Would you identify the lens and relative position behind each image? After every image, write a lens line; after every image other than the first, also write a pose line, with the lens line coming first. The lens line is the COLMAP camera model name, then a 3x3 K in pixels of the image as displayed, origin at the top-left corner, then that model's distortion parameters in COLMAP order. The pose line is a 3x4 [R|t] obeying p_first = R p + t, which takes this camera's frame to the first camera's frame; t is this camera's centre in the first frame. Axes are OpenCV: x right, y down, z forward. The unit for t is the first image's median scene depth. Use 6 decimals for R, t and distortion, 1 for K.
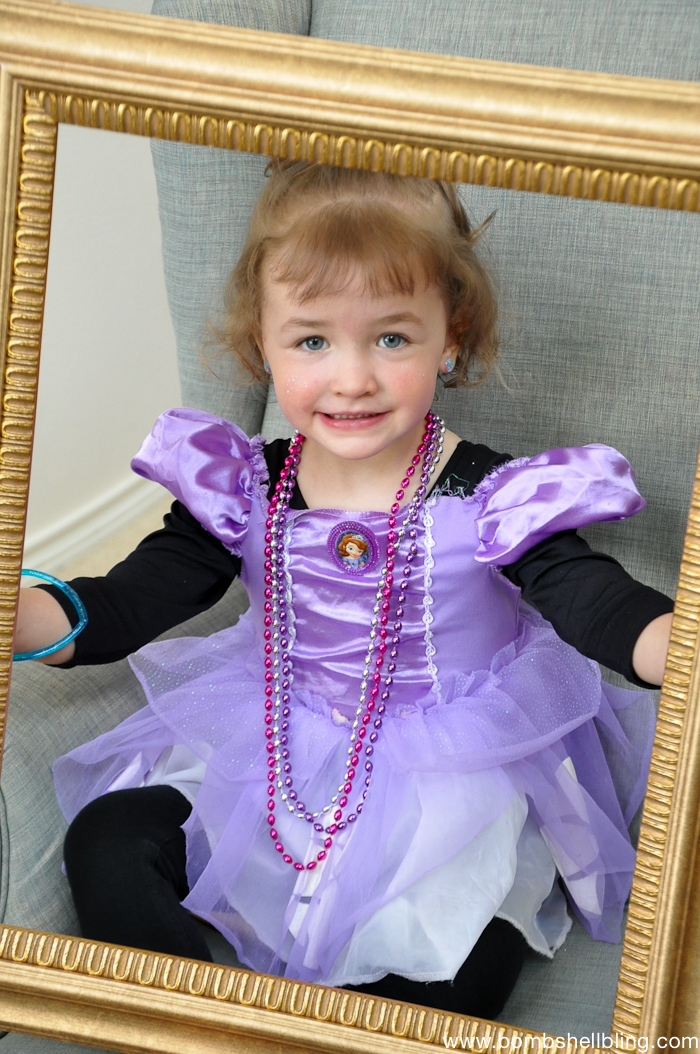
lens RADIAL K [[2298.6, 0, 389.5], [0, 2298.6, 482.9], [0, 0, 1]] dist [0.483574, 0.000000]
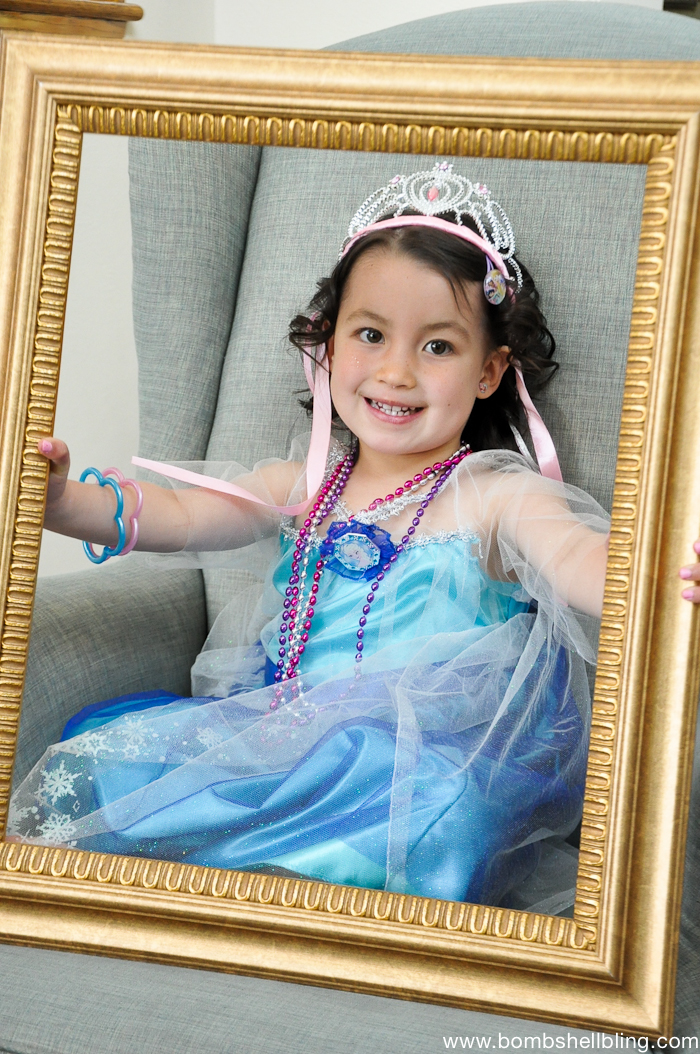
lens RADIAL K [[1905.2, 0, 309.2], [0, 1905.2, 484.2], [0, 0, 1]] dist [0.263492, 0.000000]
pose [[0.999763, -0.018415, 0.011629, -0.037448], [0.020910, 0.960910, -0.276068, 0.295801], [-0.006090, 0.276246, 0.961068, 0.081342]]
